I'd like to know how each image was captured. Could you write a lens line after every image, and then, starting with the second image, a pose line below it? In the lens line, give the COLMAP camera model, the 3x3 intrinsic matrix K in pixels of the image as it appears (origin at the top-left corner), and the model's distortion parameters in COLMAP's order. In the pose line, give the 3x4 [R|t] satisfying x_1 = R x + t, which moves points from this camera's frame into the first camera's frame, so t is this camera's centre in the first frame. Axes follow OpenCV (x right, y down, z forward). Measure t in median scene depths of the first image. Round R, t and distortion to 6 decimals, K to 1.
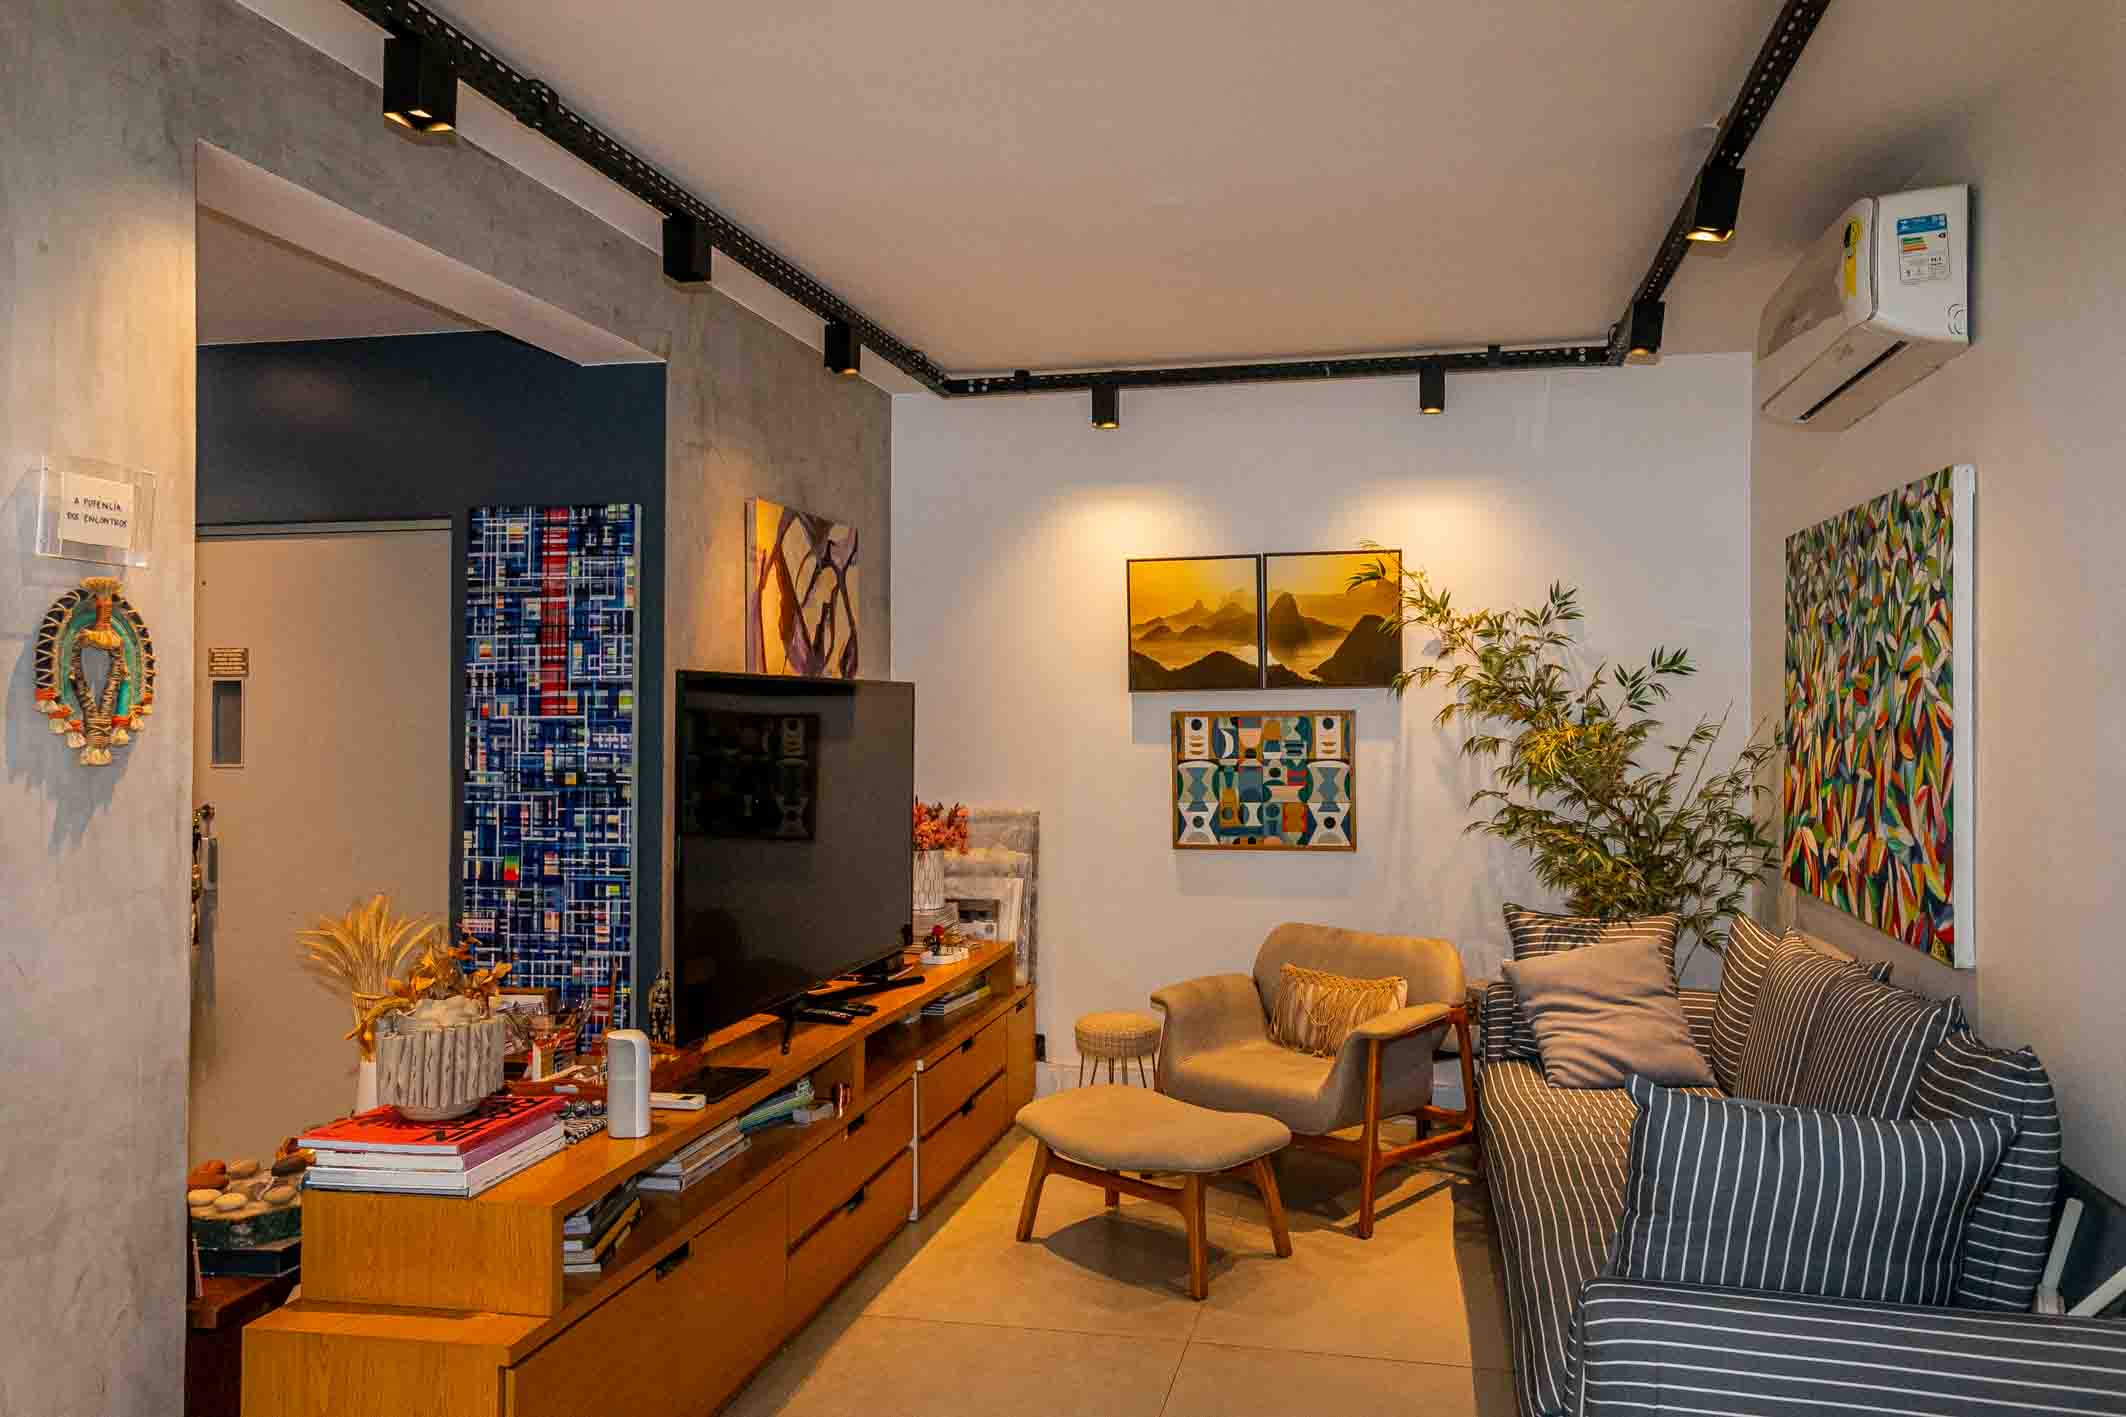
lens RADIAL K [[1465.8, 0, 1153.9], [0, 1465.8, 707.8], [0, 0, 1]] dist [0.020099, 0.004102]
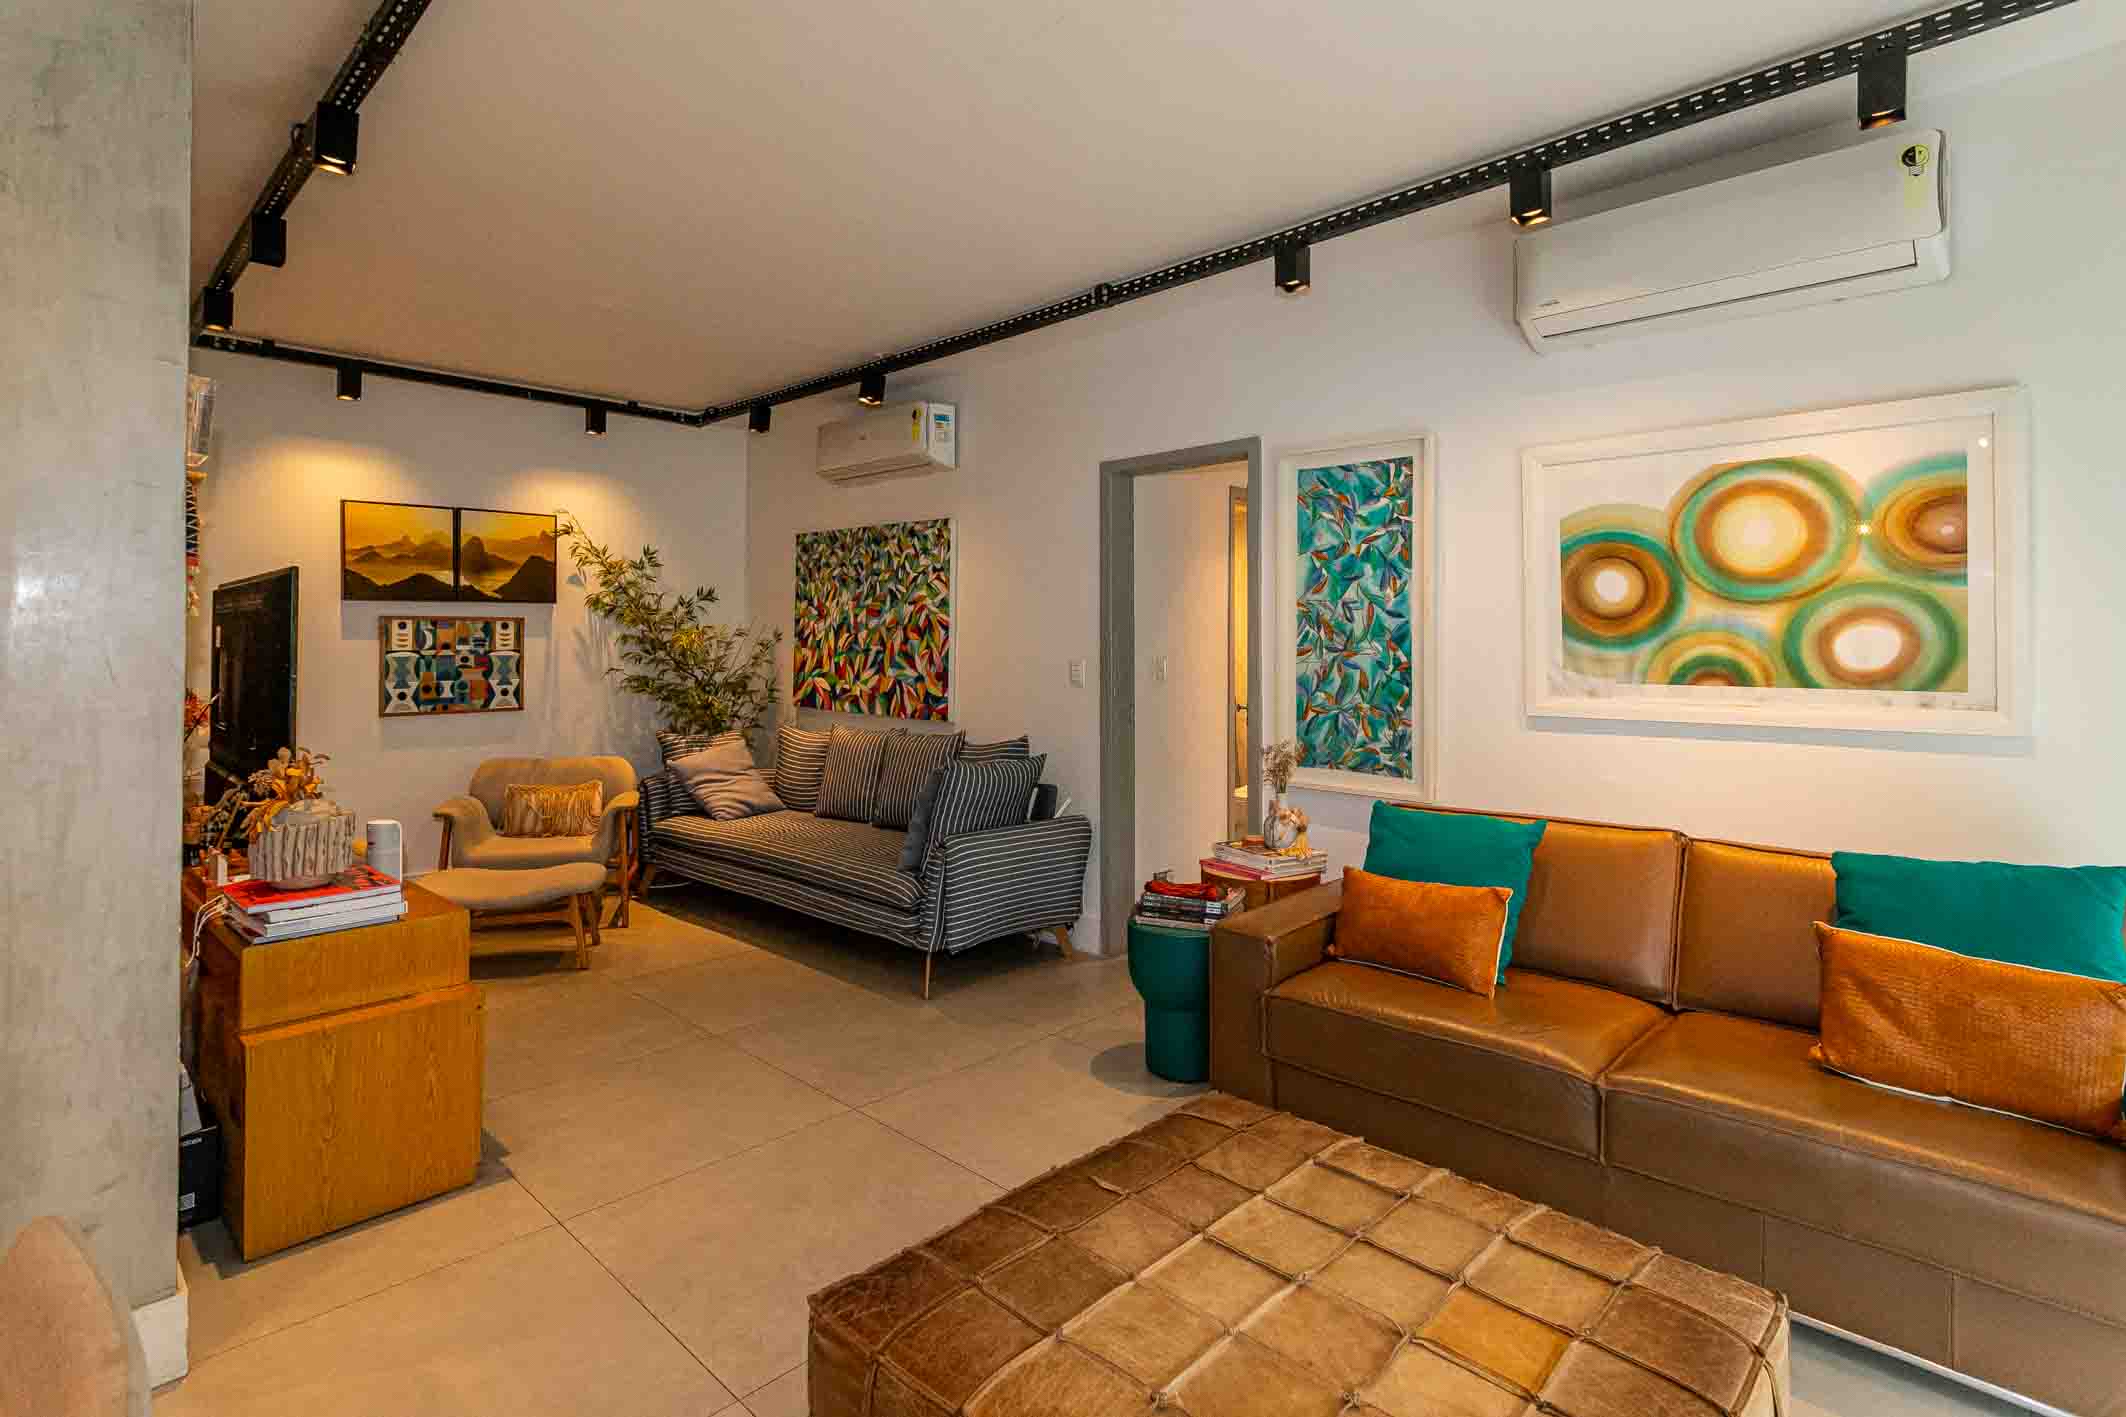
lens RADIAL K [[1029.5, 0, 1079.8], [0, 1029.5, 639.7], [0, 0, 1]] dist [0.009320, 0.002422]
pose [[0.531794, 0.005302, 0.846857, -0.561833], [-0.005141, 0.999982, -0.003032, 0.030129], [-0.846858, -0.002741, 0.531812, -0.068953]]
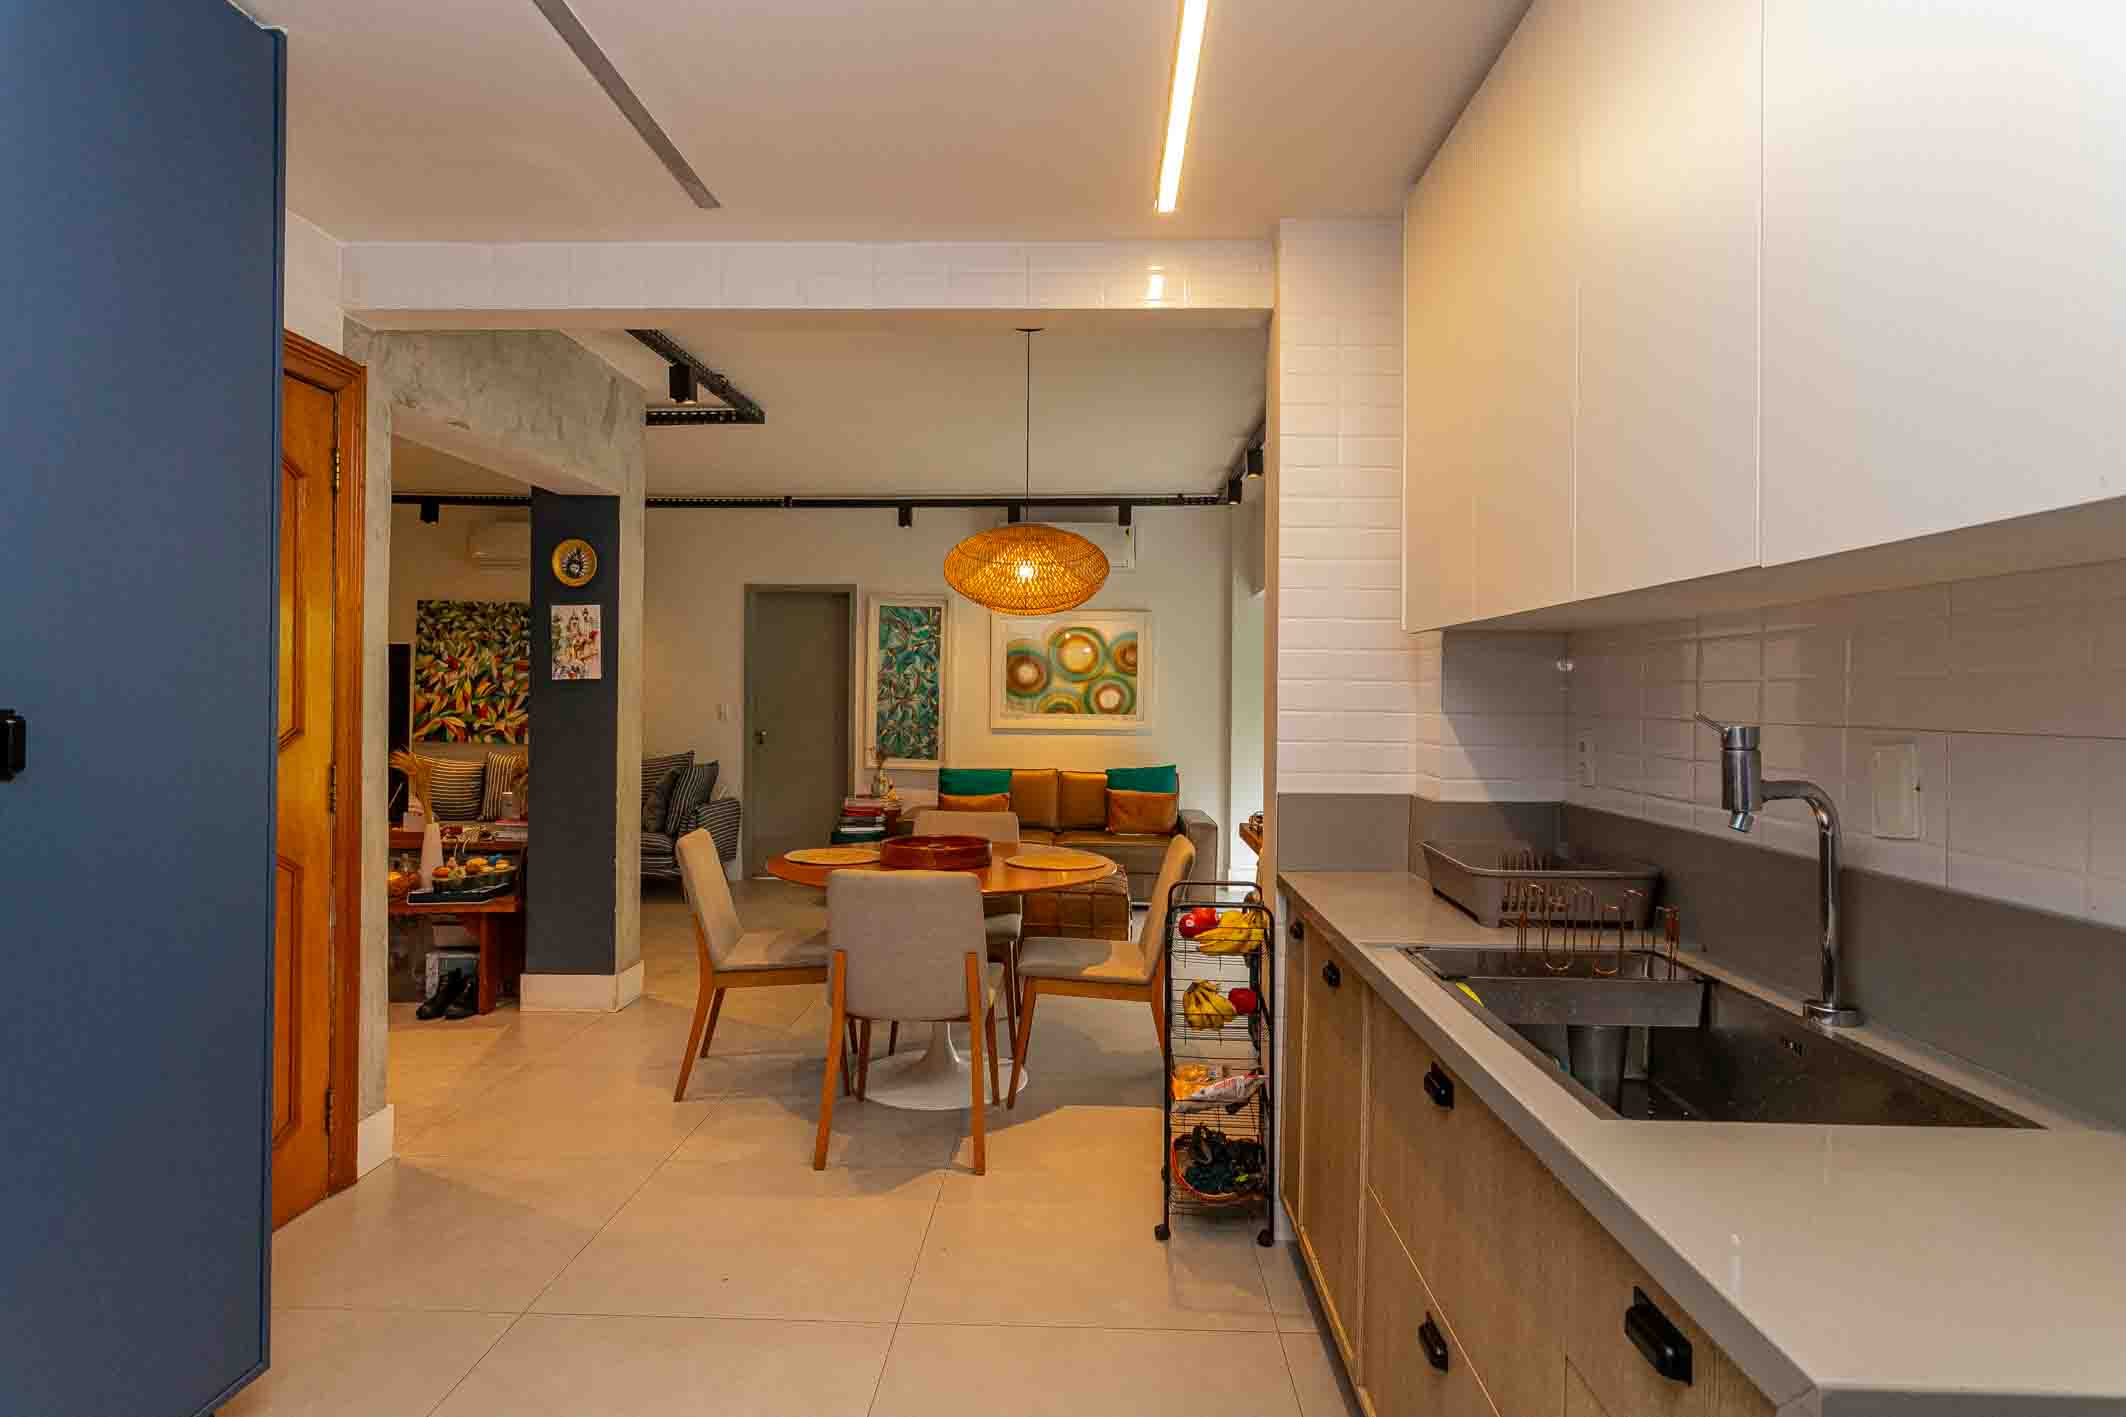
lens RADIAL K [[1174.0, 0, 1078.7], [0, 1174.0, 706.2], [0, 0, 1]] dist [0.004161, 0.002968]
pose [[-0.179481, -0.010331, 0.983707, -1.714285], [-0.015936, 0.999844, 0.007593, 0.028206], [-0.983632, -0.014314, -0.179618, 0.269048]]
